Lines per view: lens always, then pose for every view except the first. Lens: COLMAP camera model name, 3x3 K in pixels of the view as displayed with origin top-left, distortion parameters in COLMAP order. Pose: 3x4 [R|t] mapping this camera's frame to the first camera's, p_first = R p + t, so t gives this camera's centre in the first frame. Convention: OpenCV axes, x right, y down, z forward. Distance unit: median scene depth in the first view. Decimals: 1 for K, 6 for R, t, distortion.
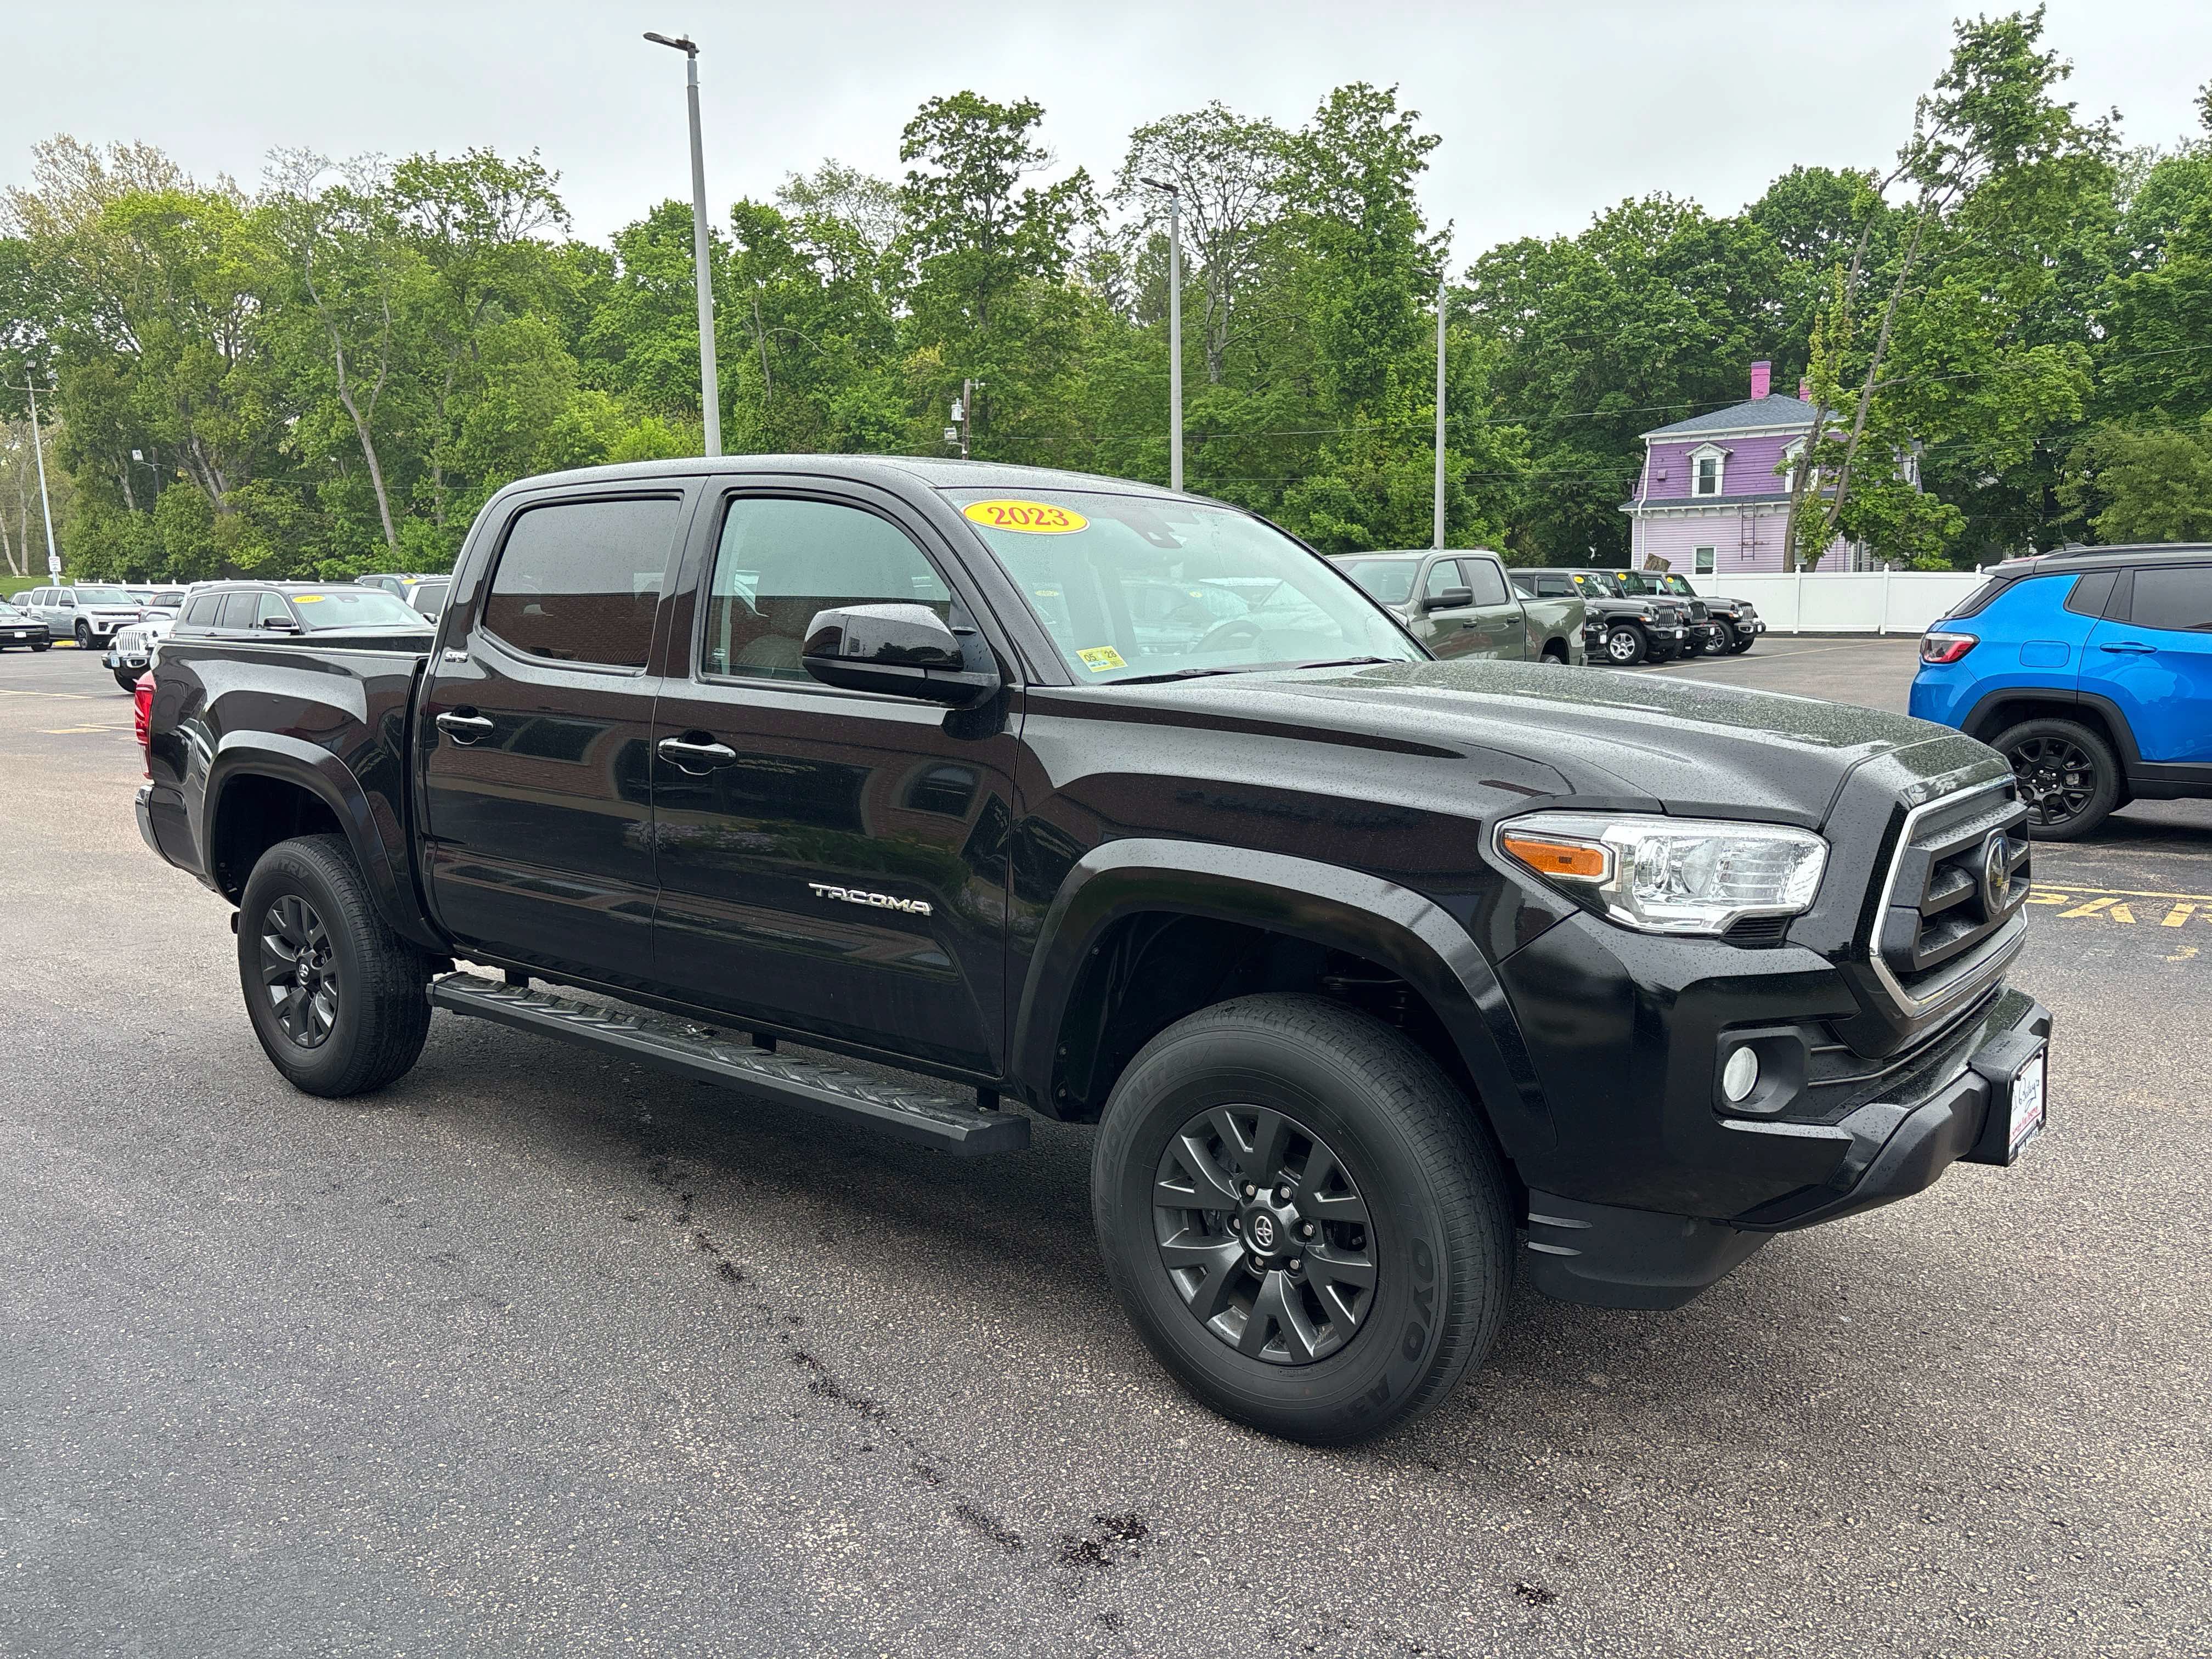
lens RADIAL K [[1680.7, 0, 1106.0], [0, 1680.7, 829.5], [0, 0, 1]] dist [0.051427, -0.051296]
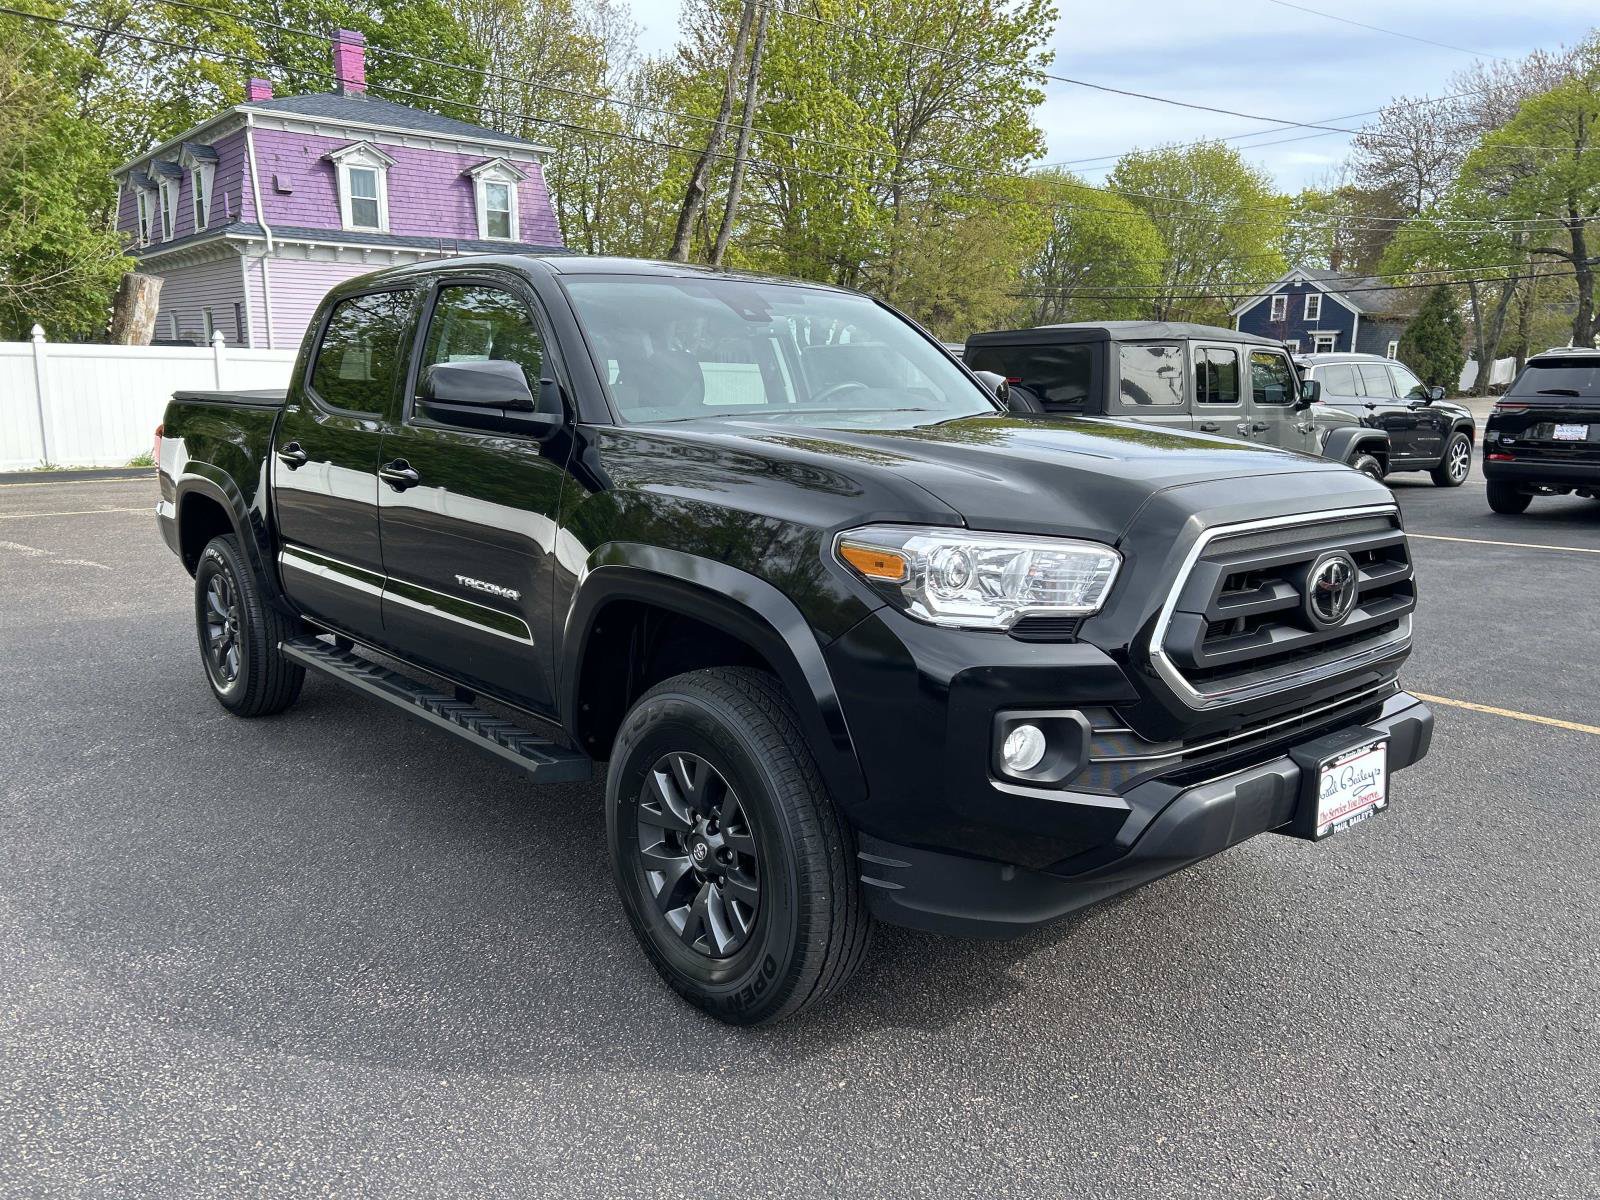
lens RADIAL K [[1215.7, 0, 800.0], [0, 1215.7, 600.0], [0, 0, 1]] dist [0.051427, -0.051296]
pose [[0.975591, 0.026070, -0.218044, 0.369100], [-0.016655, 0.998852, 0.044903, 0.004197], [0.218964, -0.040176, 0.974905, 0.122196]]
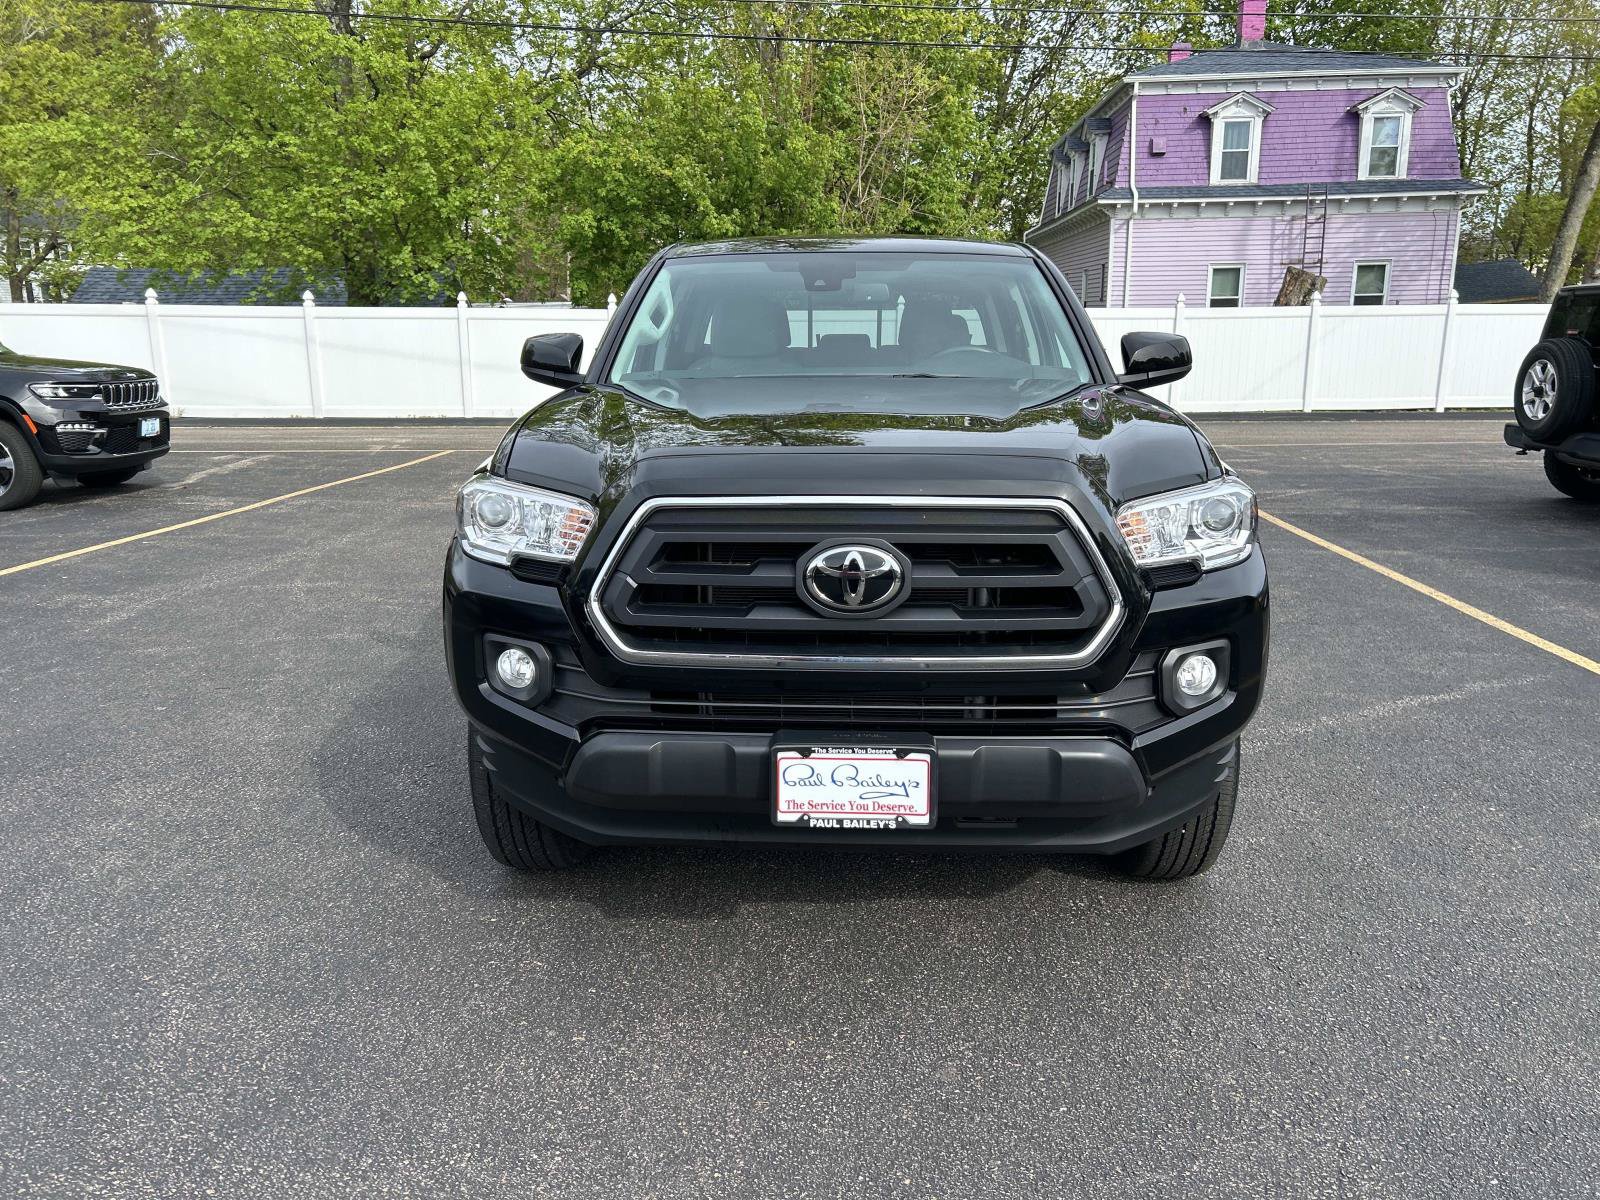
lens RADIAL K [[1215.7, 0, 800.0], [0, 1215.7, 600.0], [0, 0, 1]] dist [0.051427, -0.051296]
pose [[0.562765, 0.156945, -0.811581, 1.203263], [-0.094232, 0.987591, 0.125640, -0.056210], [0.821228, 0.005771, 0.570571, 0.560488]]
